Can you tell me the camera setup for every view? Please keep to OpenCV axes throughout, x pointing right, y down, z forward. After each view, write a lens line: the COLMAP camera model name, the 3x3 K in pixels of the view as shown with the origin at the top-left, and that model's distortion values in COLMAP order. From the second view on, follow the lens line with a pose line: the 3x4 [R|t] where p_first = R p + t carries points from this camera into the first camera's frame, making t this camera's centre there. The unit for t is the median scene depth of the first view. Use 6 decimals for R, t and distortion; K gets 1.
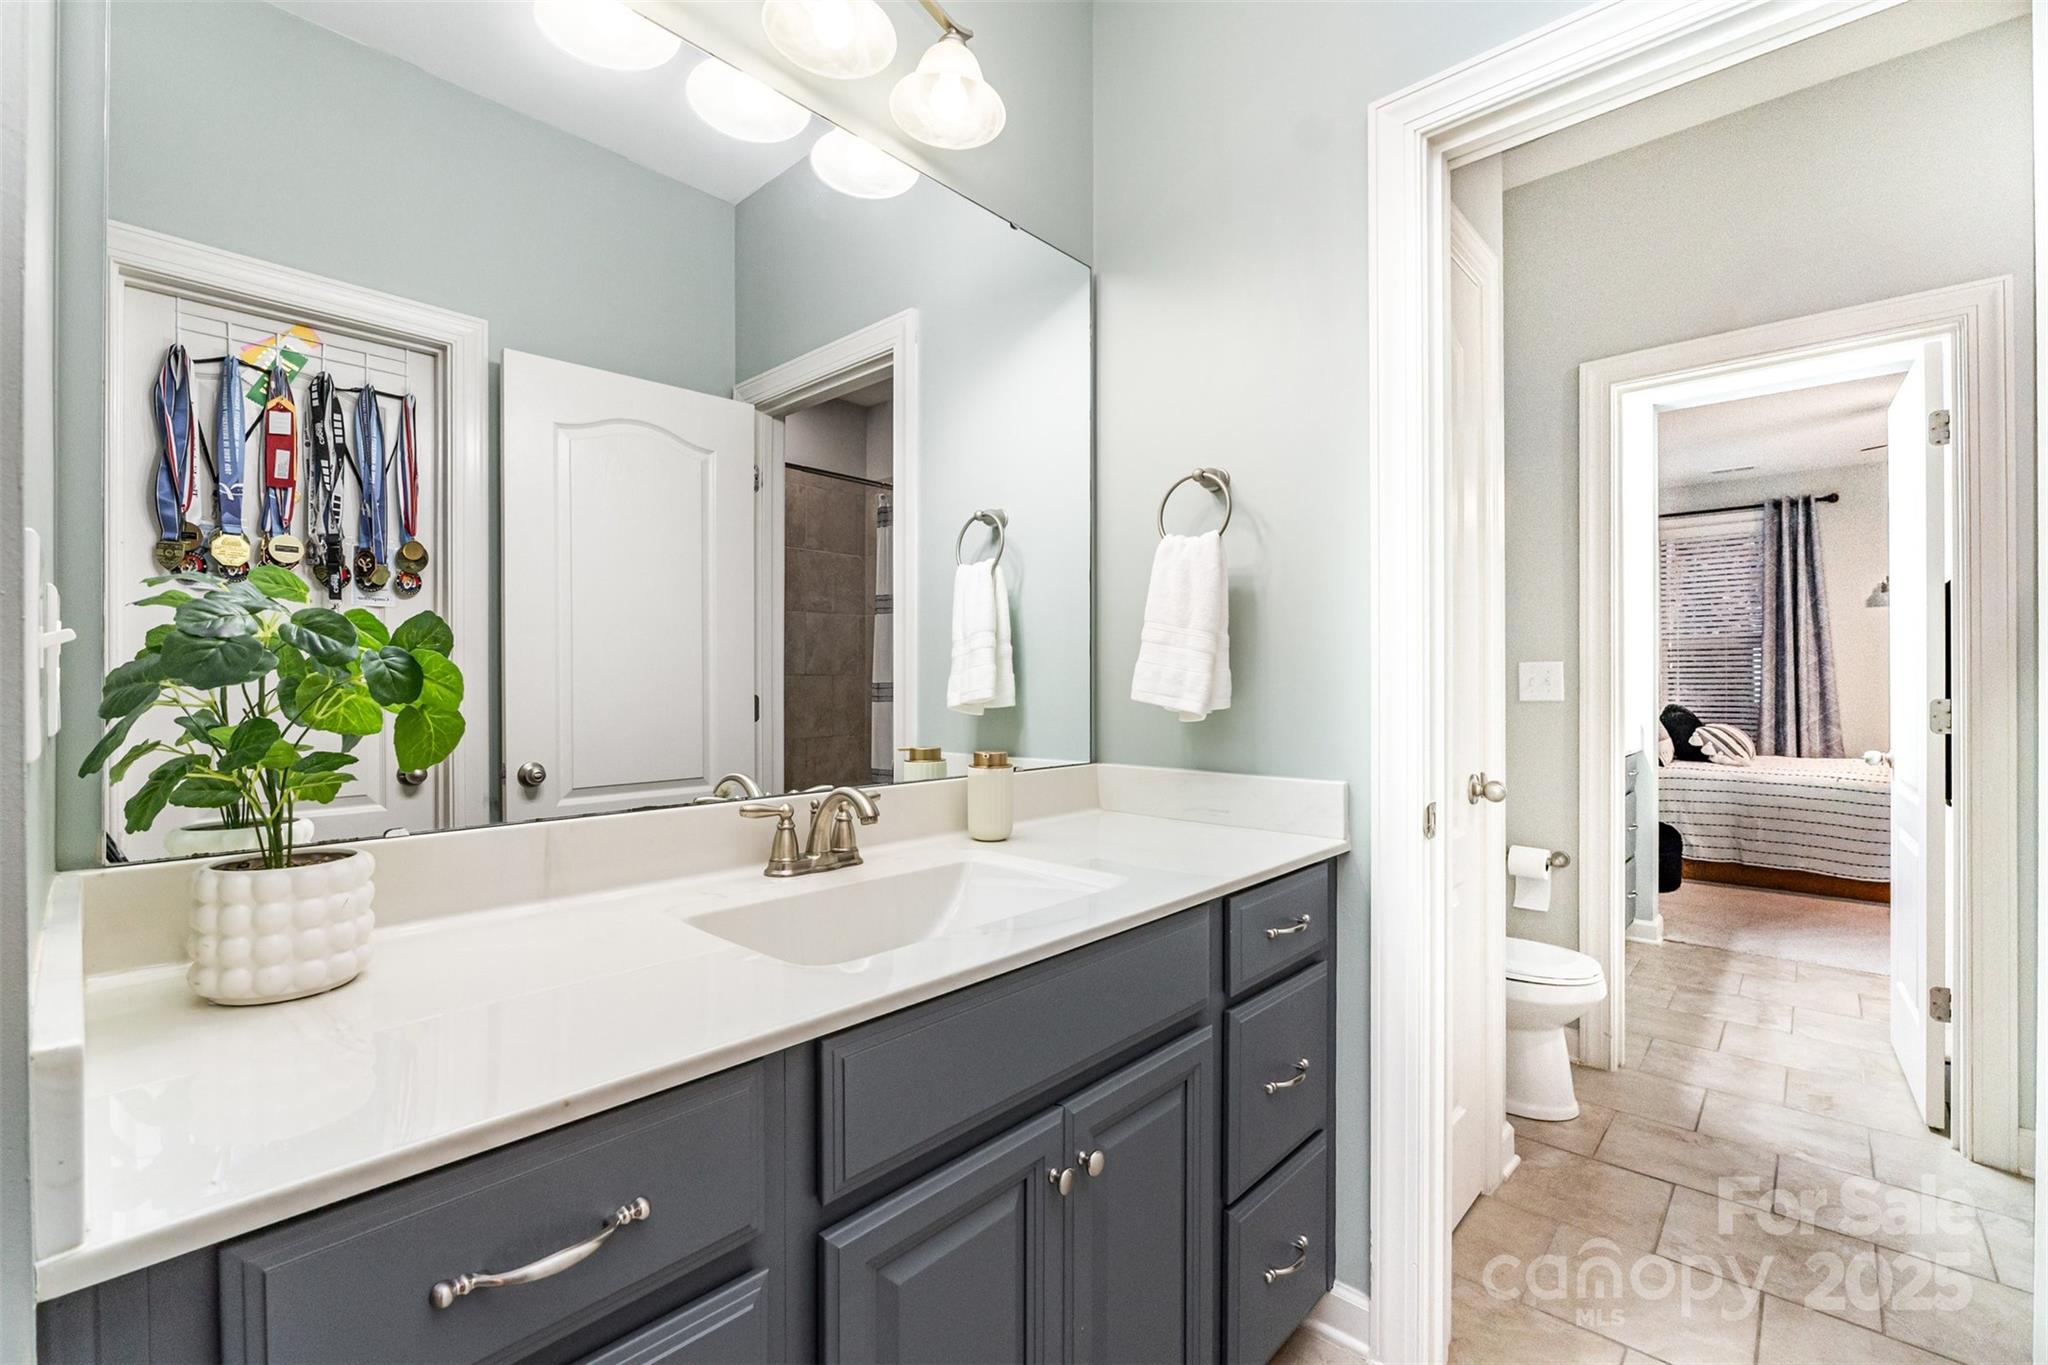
lens RADIAL K [[871.0, 0, 1037.5], [0, 871.0, 684.1], [0, 0, 1]] dist [0.001191, 0.000073]
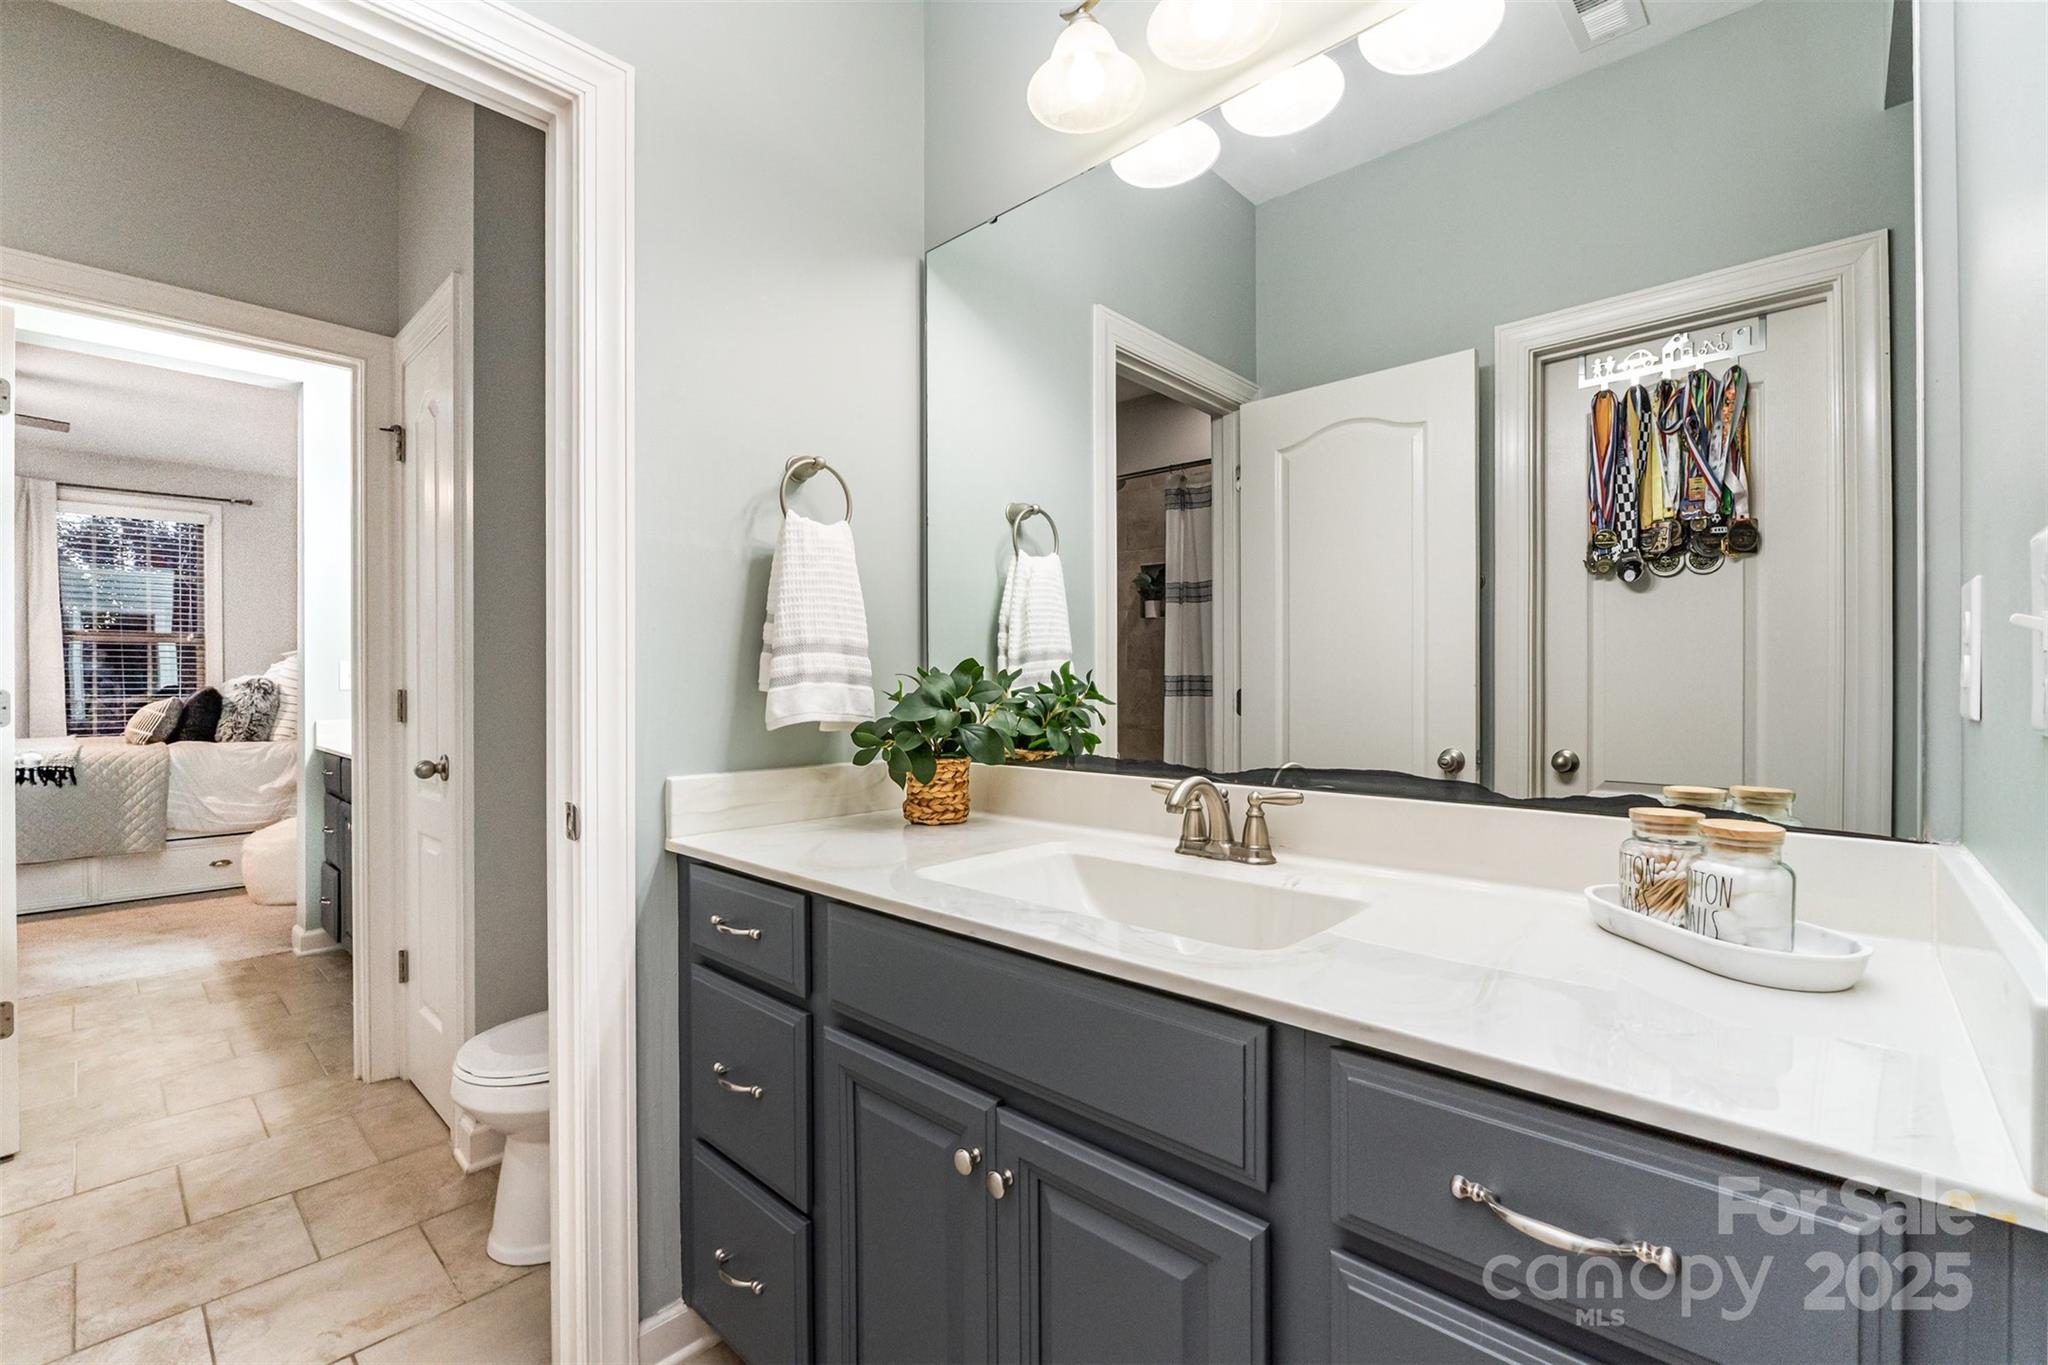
lens RADIAL K [[871.0, 0, 1028.7], [0, 871.0, 681.9], [0, 0, 1]] dist [0.001191, 0.000073]
pose [[-0.011481, 0.010698, -0.999877, 0.715160], [0.007428, 0.999916, 0.010613, -0.000298], [0.999907, -0.007305, -0.011559, 0.756726]]
